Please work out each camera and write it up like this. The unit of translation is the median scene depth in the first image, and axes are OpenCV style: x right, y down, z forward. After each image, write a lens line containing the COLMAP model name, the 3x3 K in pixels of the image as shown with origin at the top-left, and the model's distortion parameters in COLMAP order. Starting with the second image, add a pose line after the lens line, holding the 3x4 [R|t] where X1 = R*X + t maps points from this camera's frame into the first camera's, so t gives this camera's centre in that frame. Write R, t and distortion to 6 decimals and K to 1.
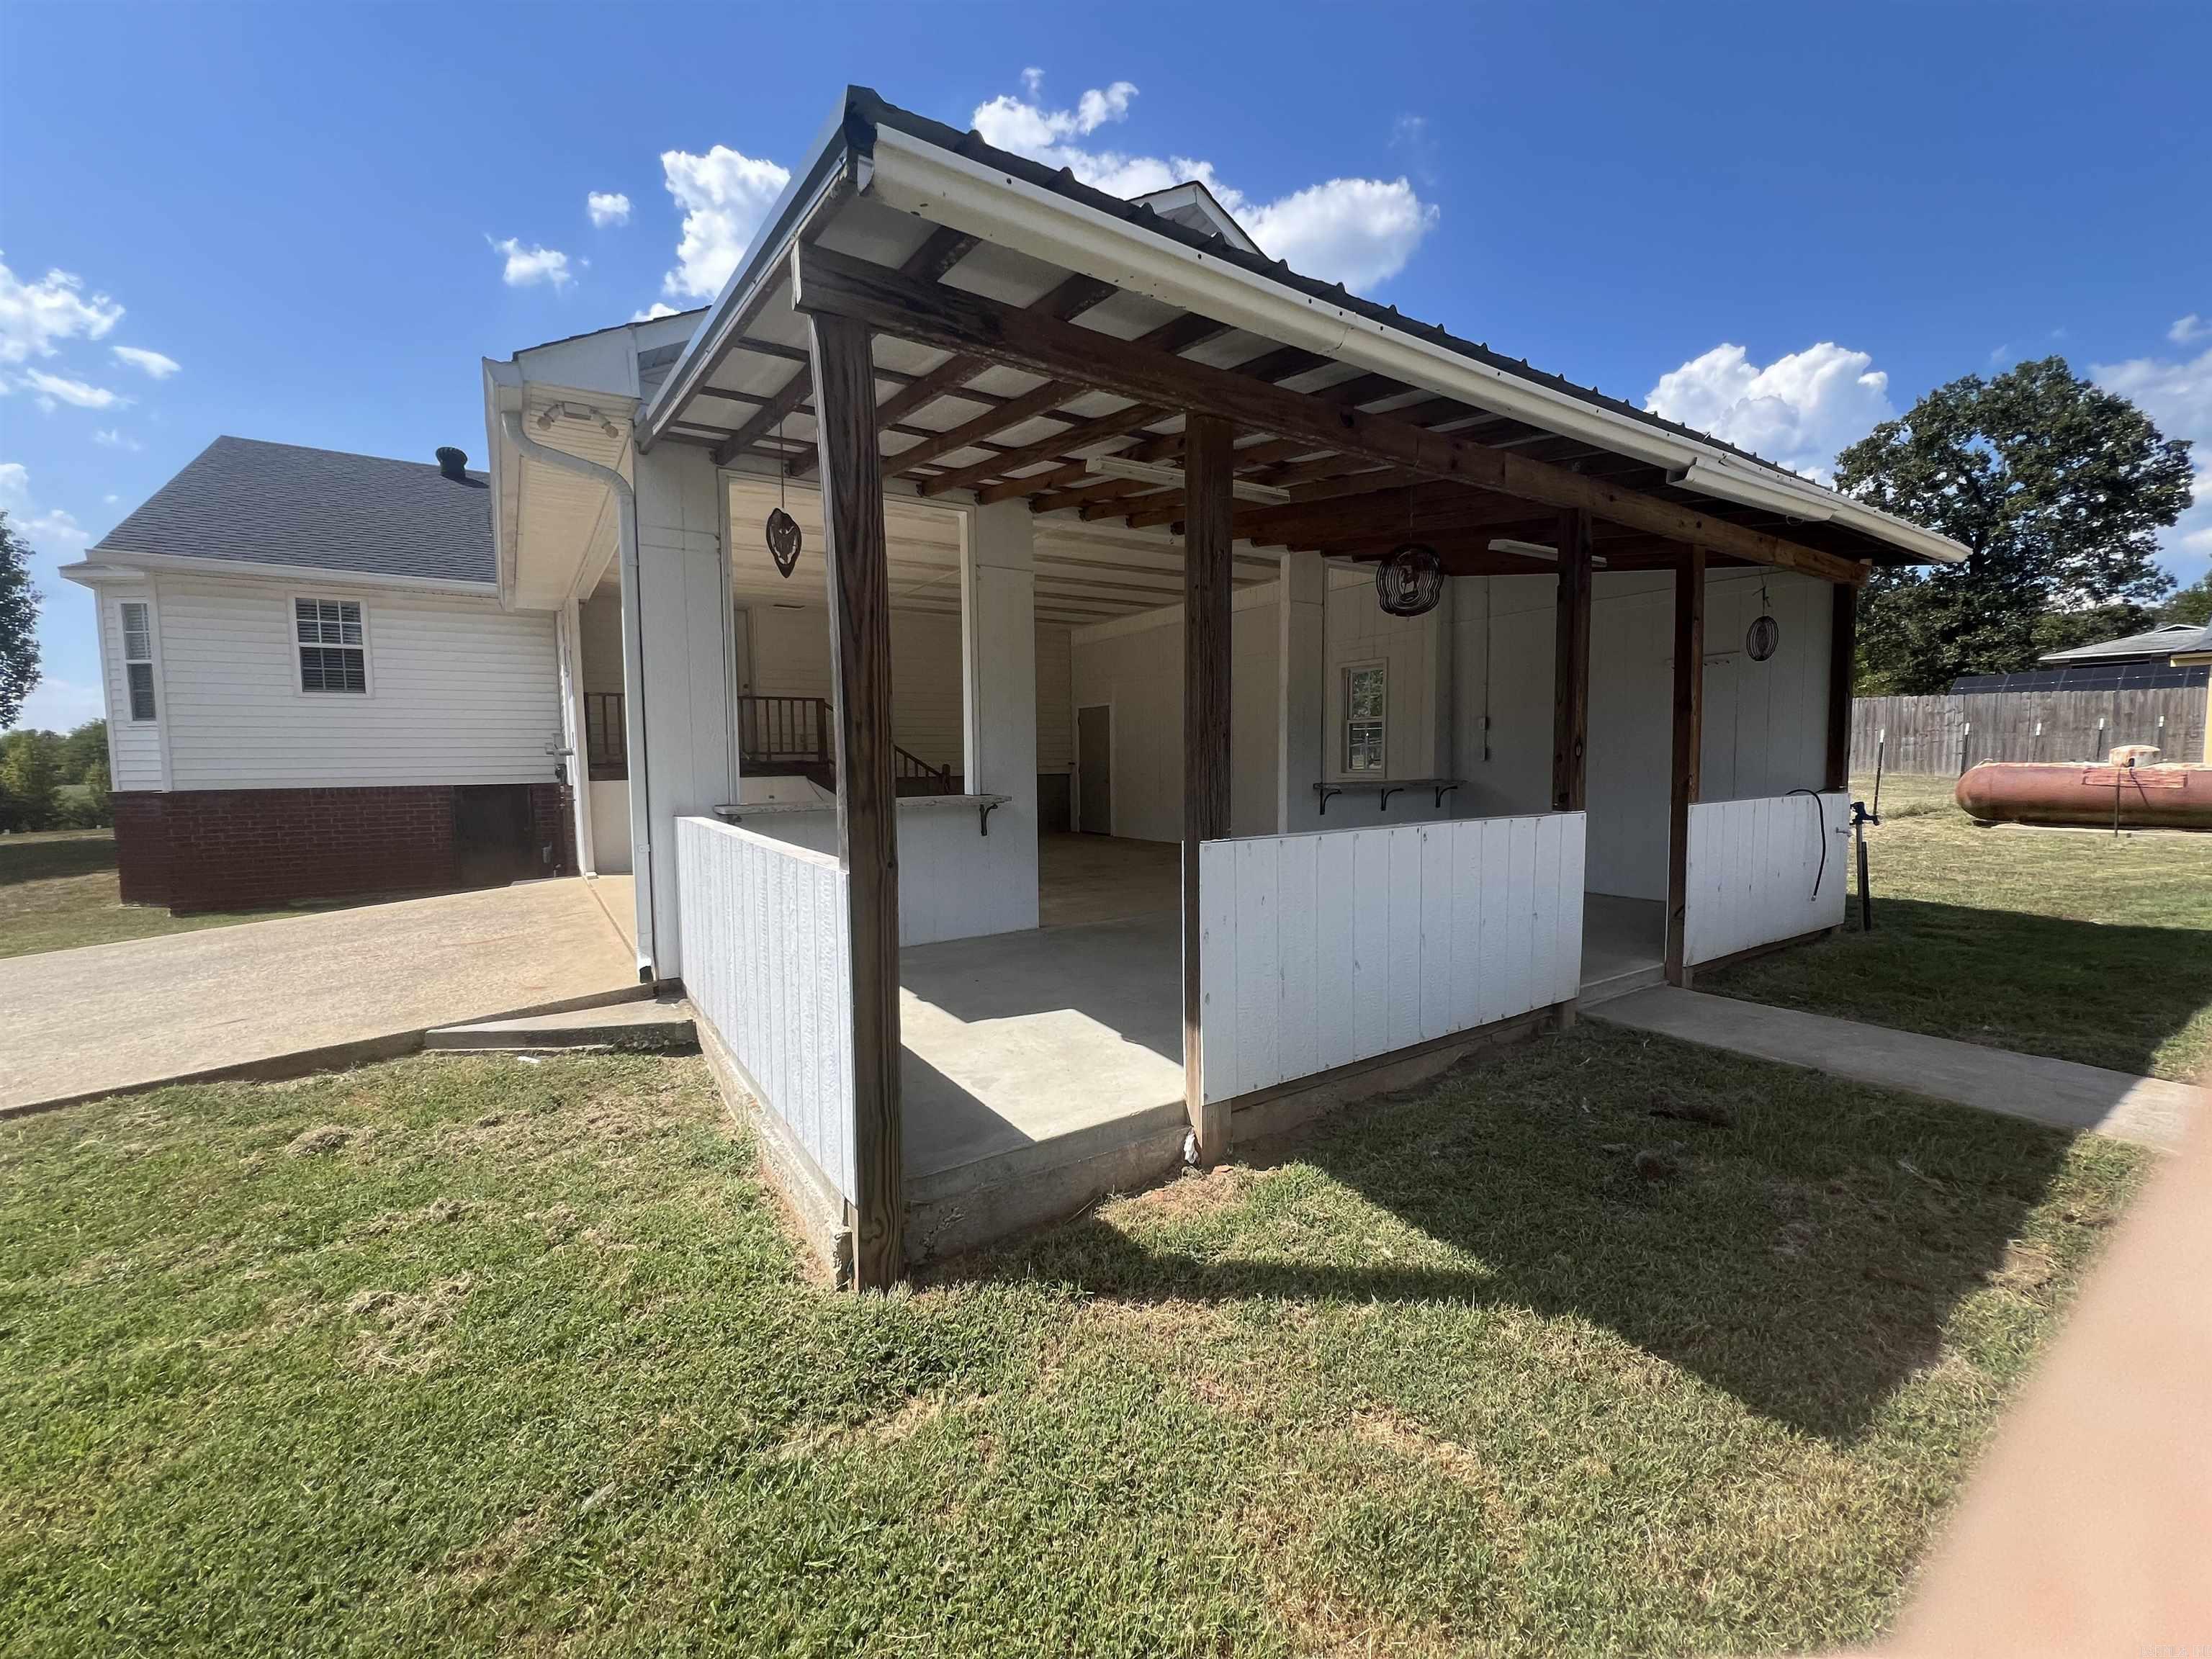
lens RADIAL K [[884.2, 0, 1099.8], [0, 884.2, 824.1], [0, 0, 1]] dist [0.000170, 0.000106]
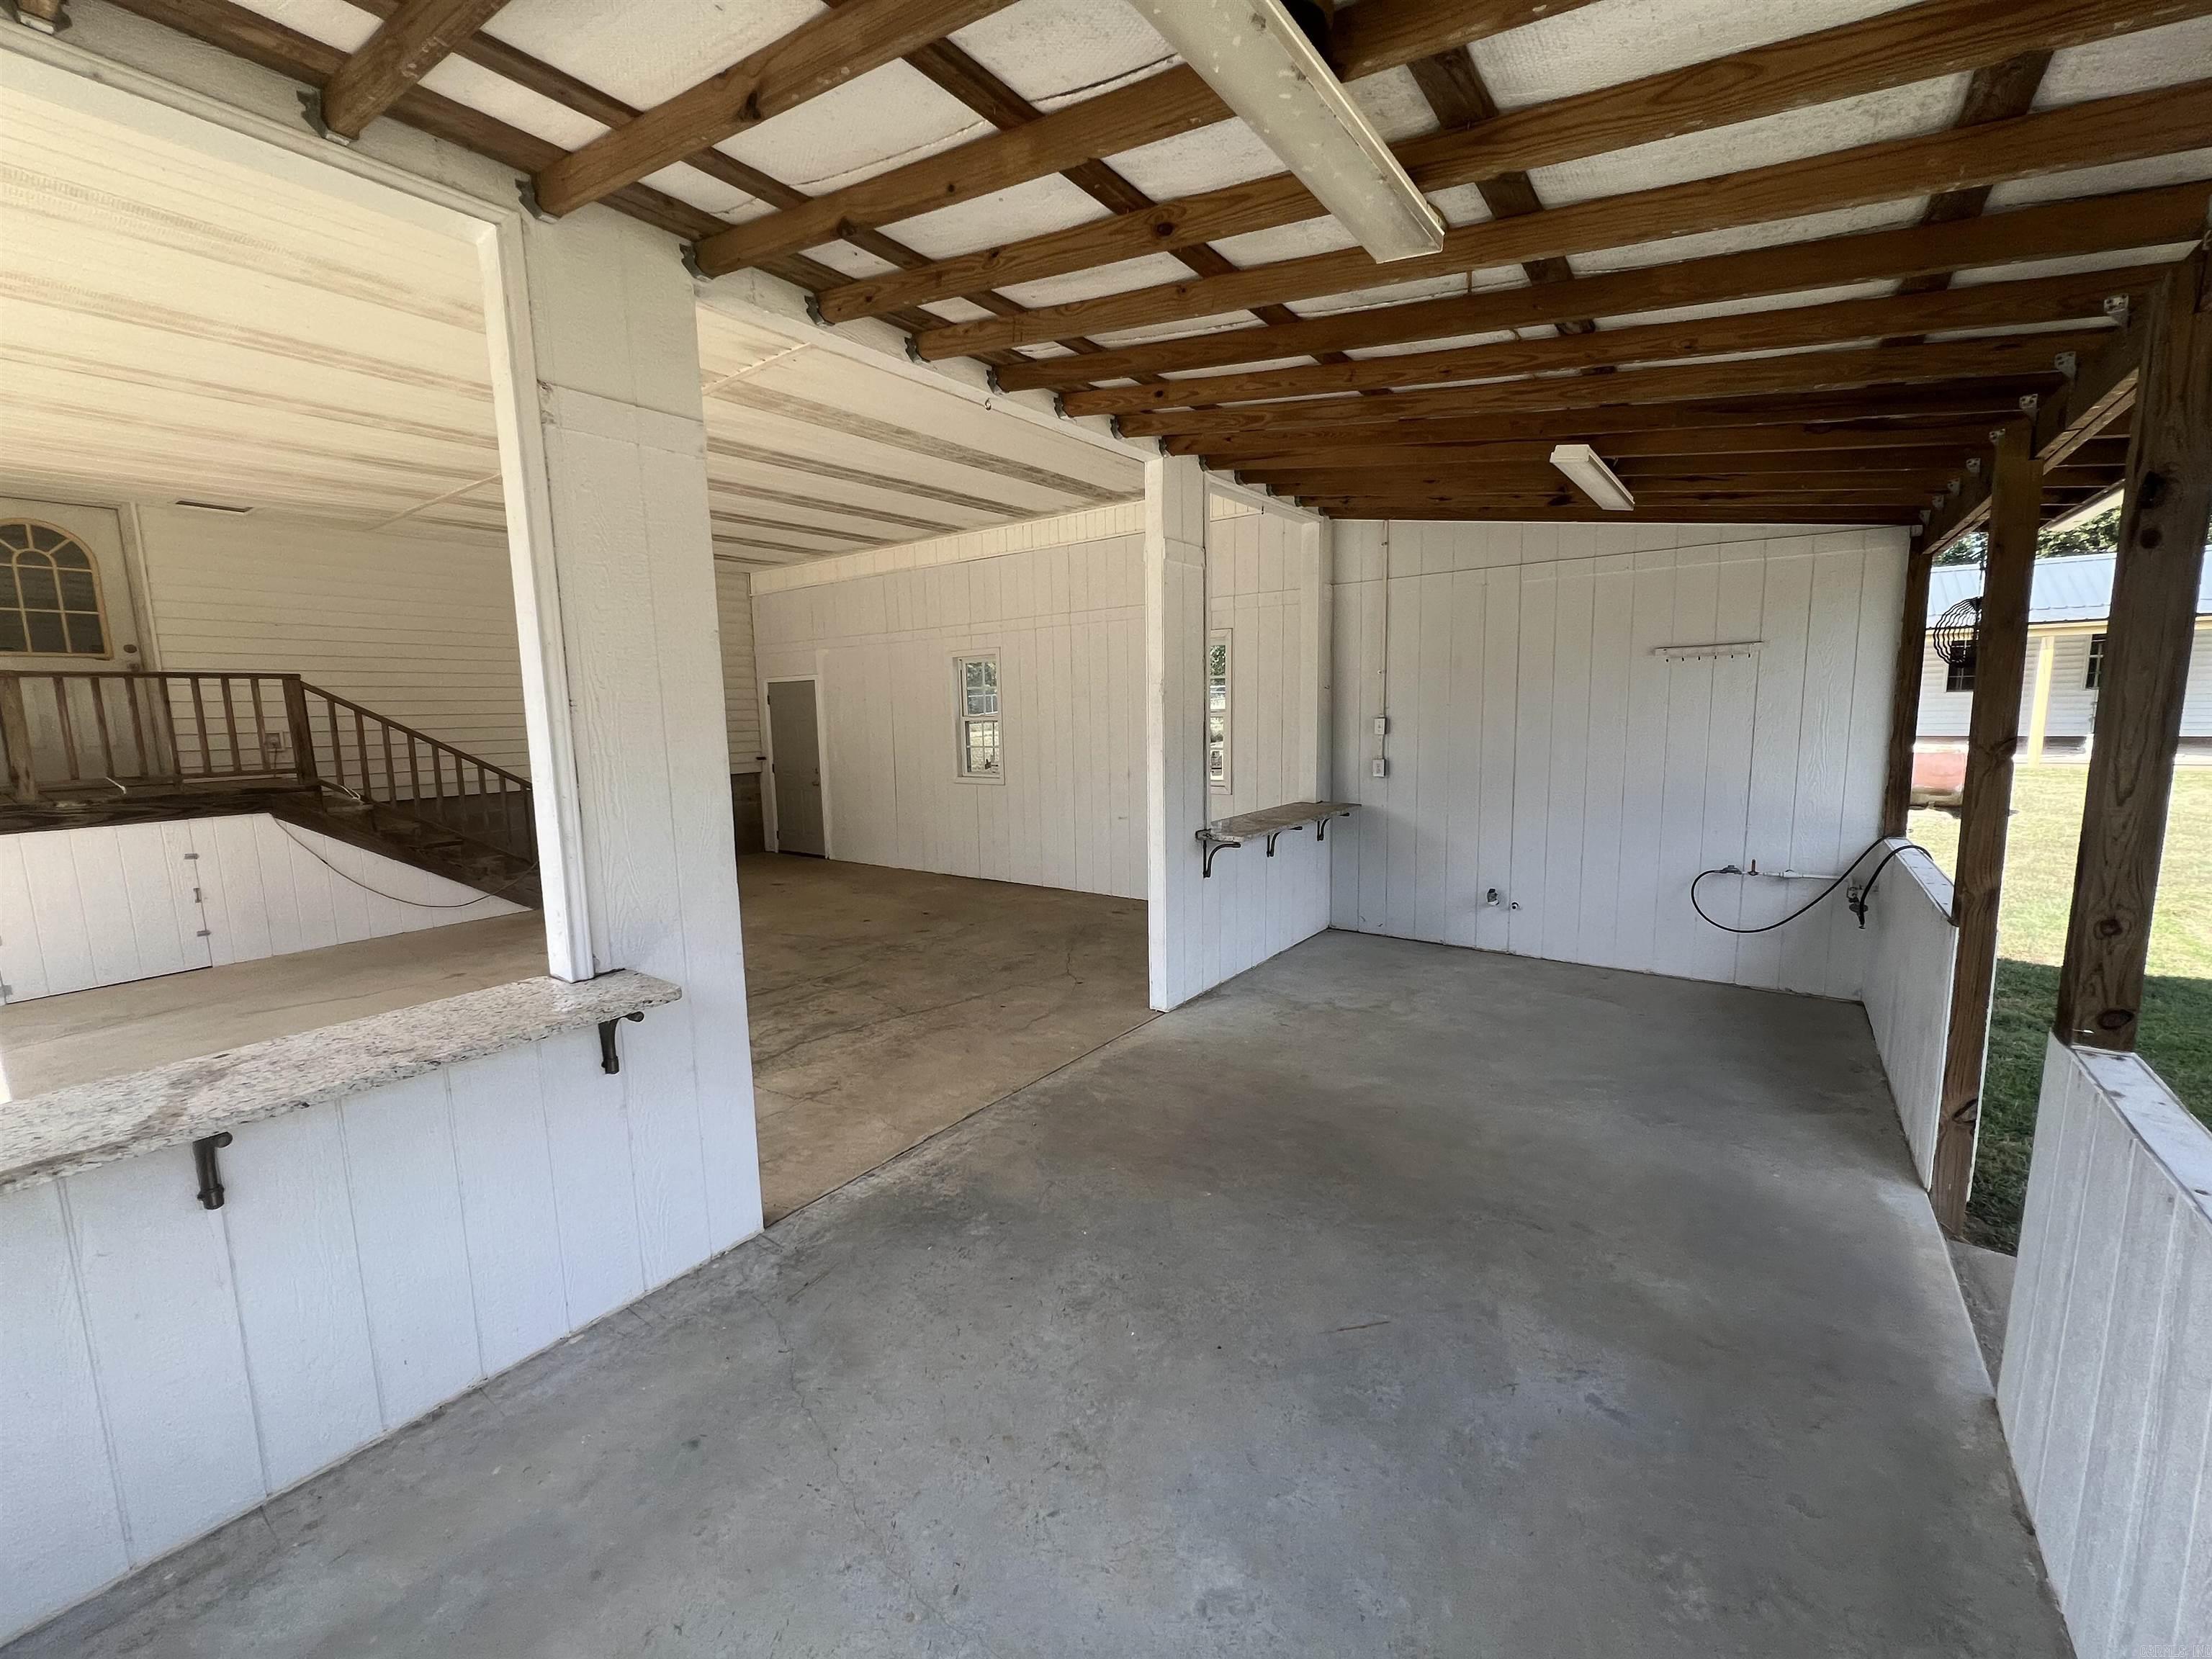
lens RADIAL K [[884.2, 0, 1099.8], [0, 884.2, 824.1], [0, 0, 1]] dist [0.000170, 0.000106]
pose [[0.938955, -0.053302, 0.339886, -0.040827], [0.035600, 0.997675, 0.058110, -0.091494], [-0.342193, -0.042462, 0.938670, 0.428849]]
